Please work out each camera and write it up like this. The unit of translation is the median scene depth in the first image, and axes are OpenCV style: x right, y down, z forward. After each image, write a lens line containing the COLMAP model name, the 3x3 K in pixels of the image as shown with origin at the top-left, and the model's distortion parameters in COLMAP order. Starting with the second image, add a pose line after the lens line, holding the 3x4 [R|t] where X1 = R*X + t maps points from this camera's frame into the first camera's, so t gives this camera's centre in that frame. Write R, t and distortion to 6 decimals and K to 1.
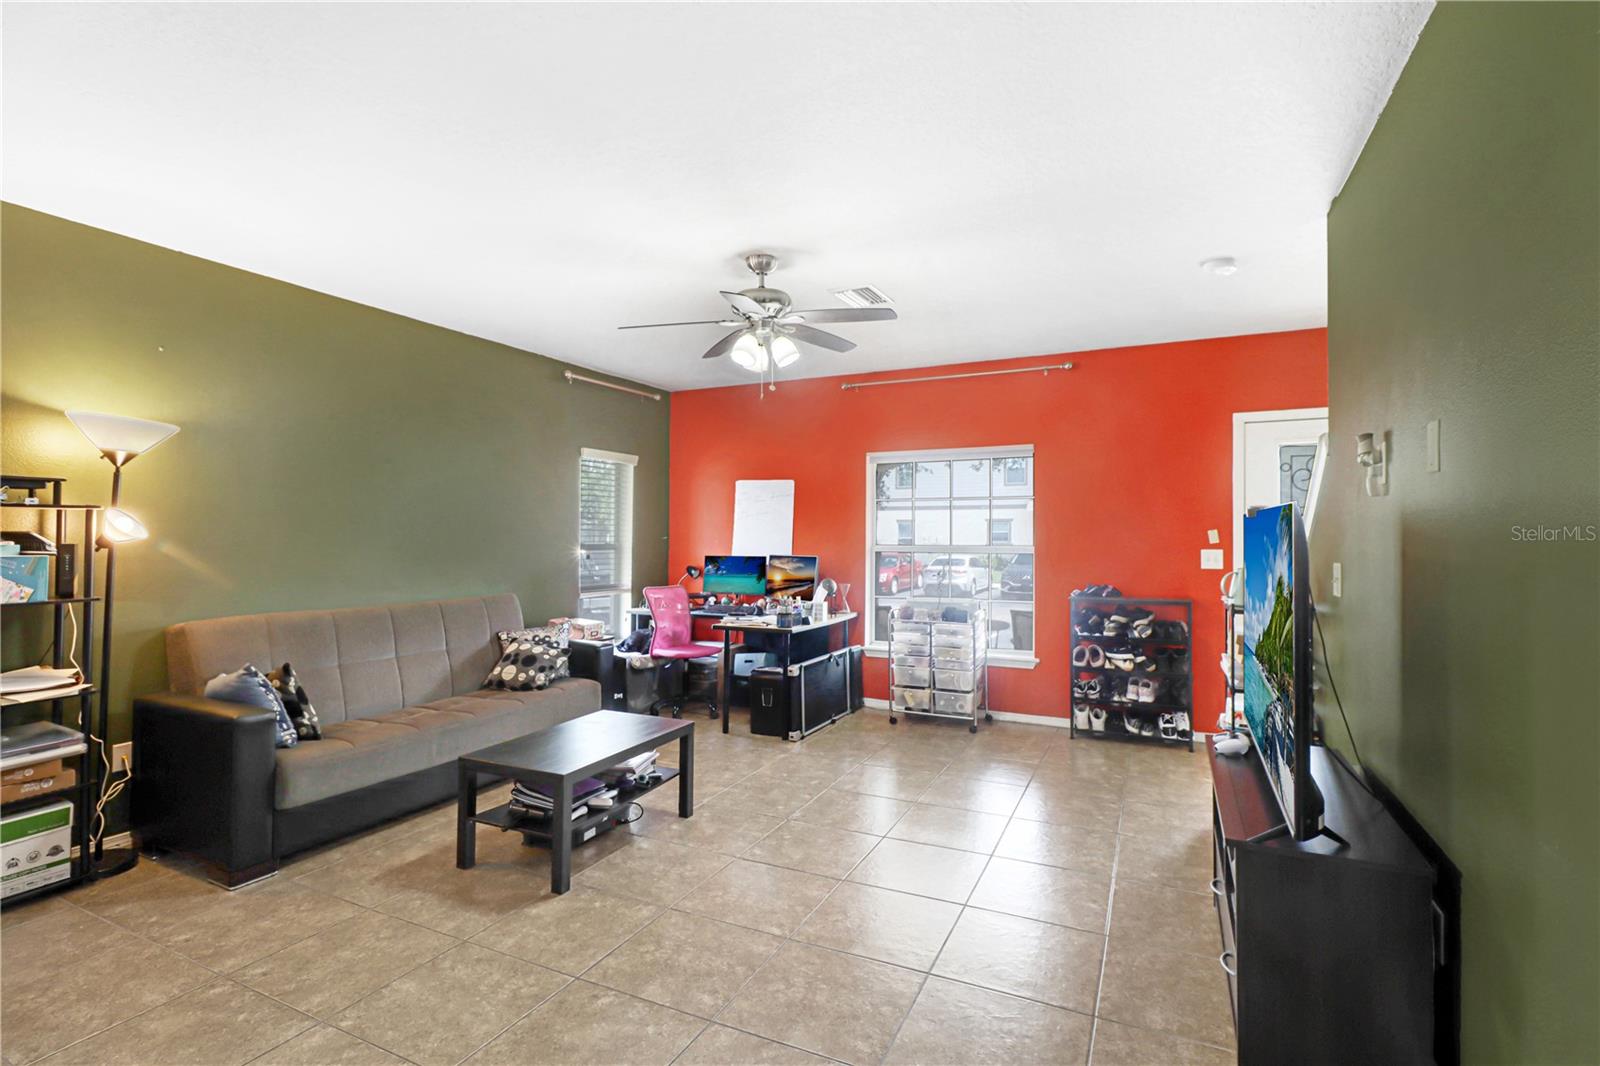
lens RADIAL K [[761.3, 0, 826.4], [0, 761.3, 518.4], [0, 0, 1]] dist [-0.001288, -0.007375]
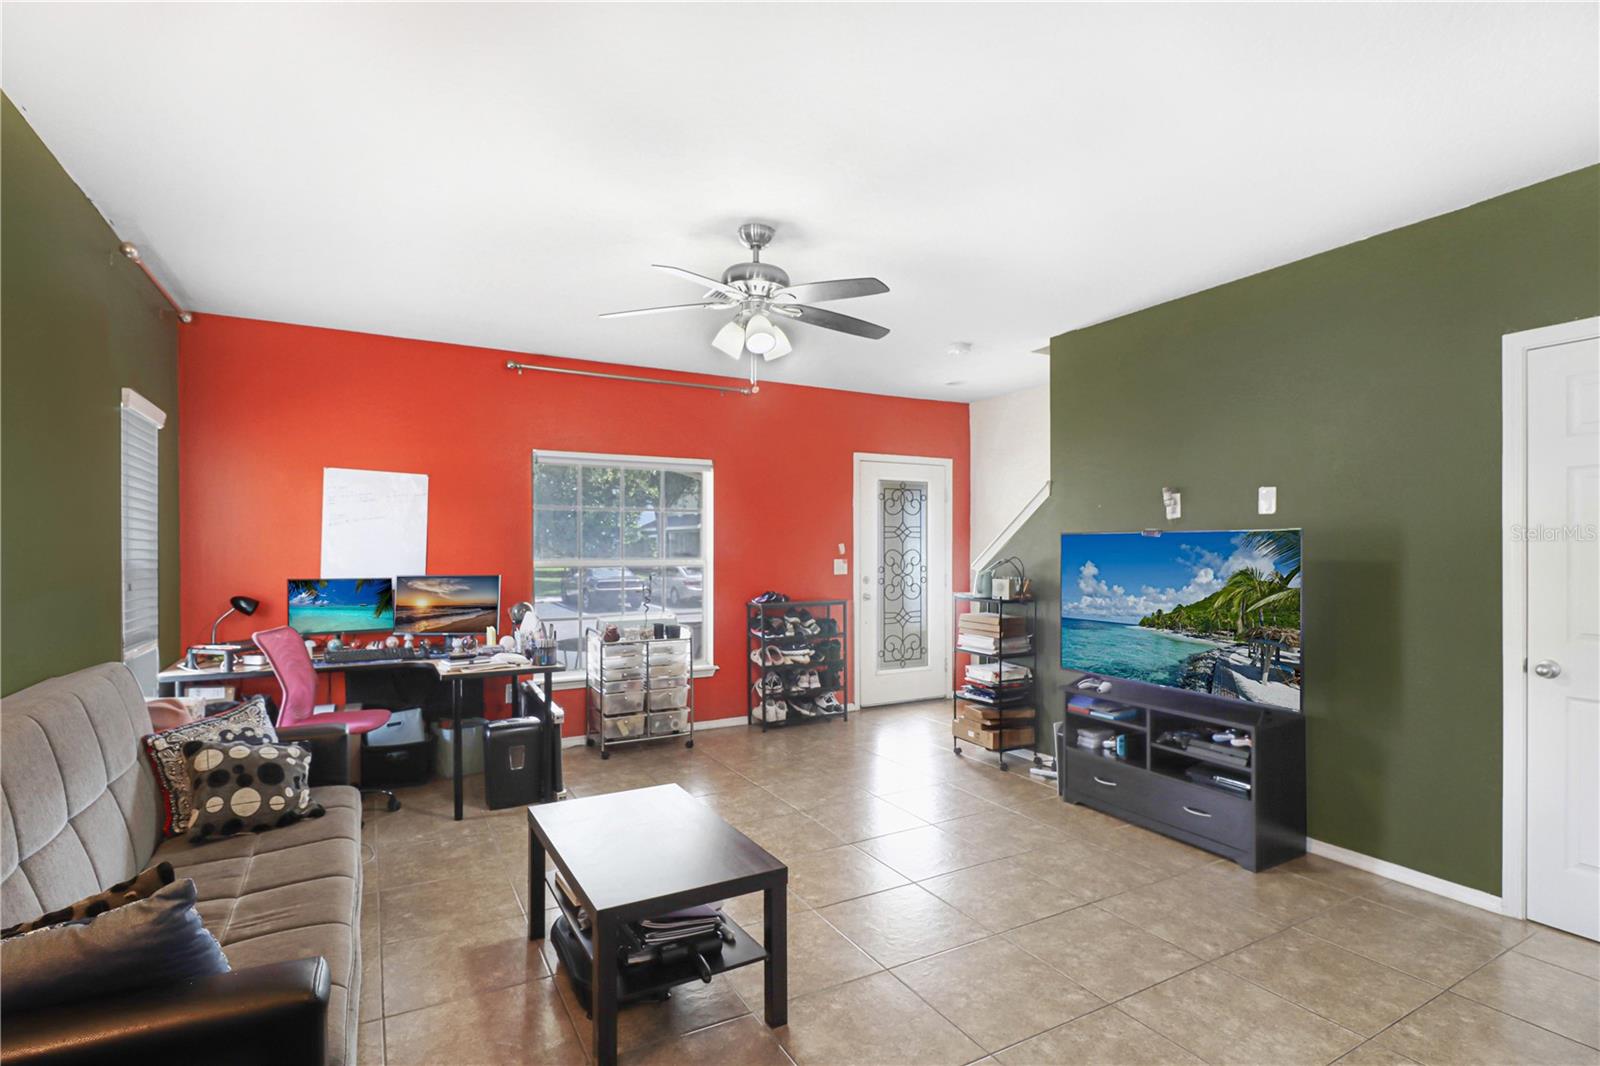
lens RADIAL K [[761.3, 0, 791.8], [0, 761.3, 549.7], [0, 0, 1]] dist [-0.001288, -0.007375]
pose [[0.579732, -0.001603, 0.814806, -0.556892], [-0.015465, 0.999796, 0.012971, 0.010363], [-0.814661, -0.020120, 0.579589, 0.336121]]
